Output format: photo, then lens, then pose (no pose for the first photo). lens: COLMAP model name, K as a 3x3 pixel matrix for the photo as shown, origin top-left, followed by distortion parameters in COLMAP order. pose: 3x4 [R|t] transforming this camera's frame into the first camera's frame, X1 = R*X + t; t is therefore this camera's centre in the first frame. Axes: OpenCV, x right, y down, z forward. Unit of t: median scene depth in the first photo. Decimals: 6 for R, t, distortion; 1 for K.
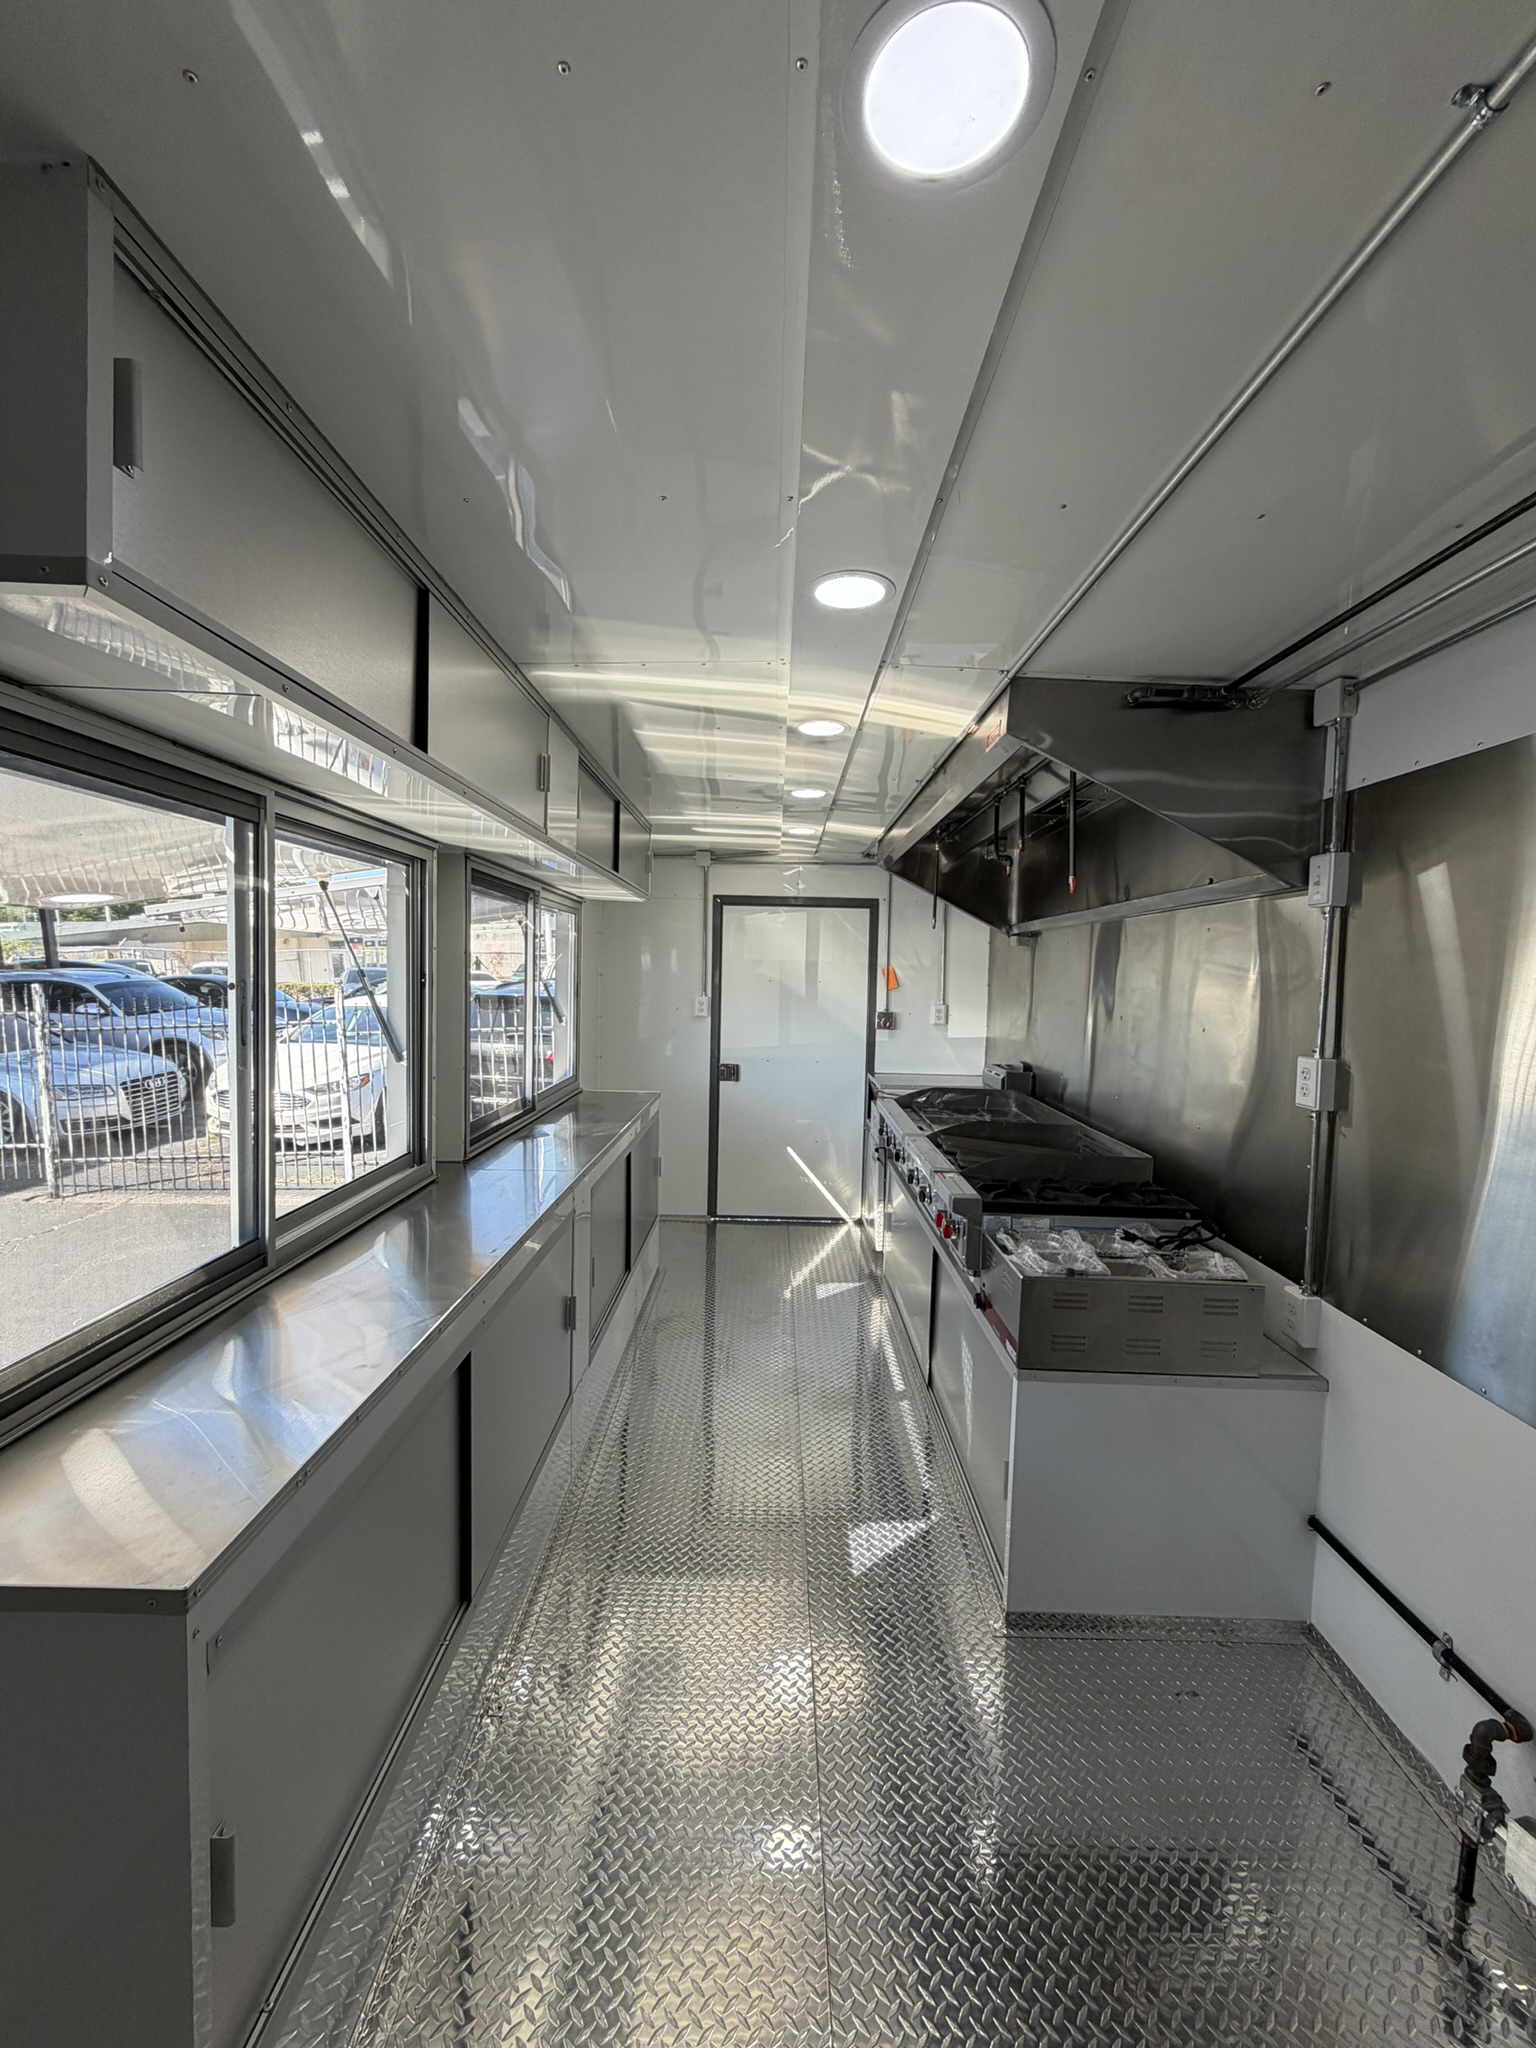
lens RADIAL K [[811.3, 0, 767.3], [0, 811.3, 1019.9], [0, 0, 1]] dist [0.001151, -0.000346]
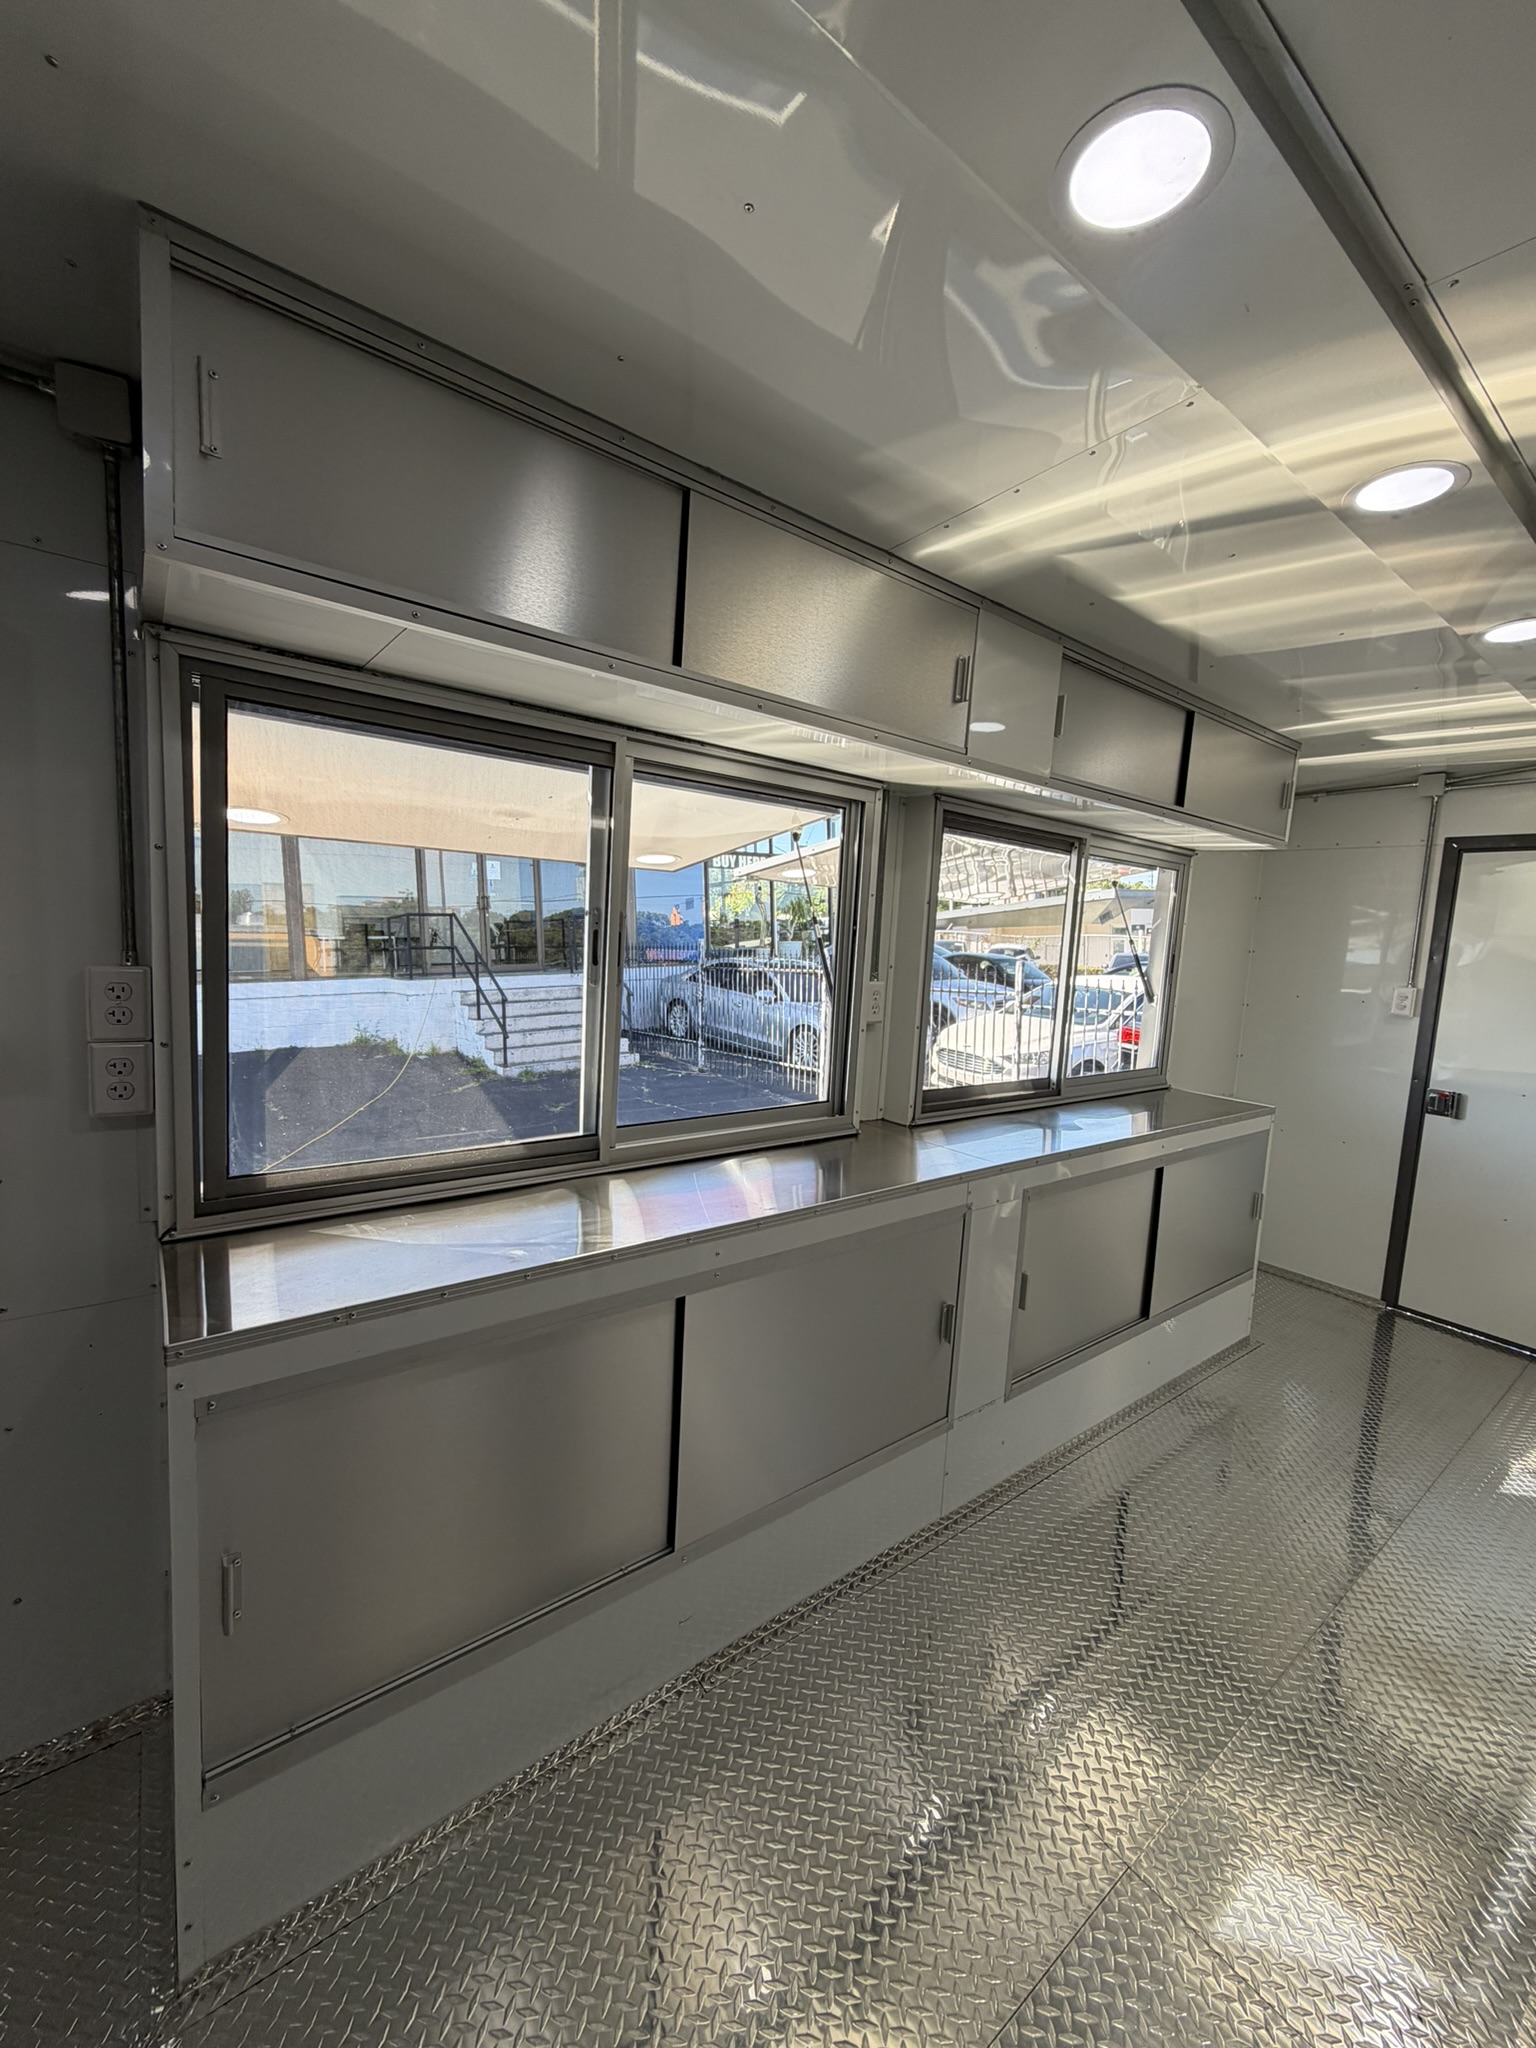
lens RADIAL K [[811.3, 0, 774.2], [0, 811.3, 1025.0], [0, 0, 1]] dist [0.001151, -0.000346]
pose [[0.617411, 0.101419, -0.780076, 0.156318], [-0.086526, 0.994393, 0.060800, 0.008608], [0.781868, 0.029958, 0.622724, 0.180245]]
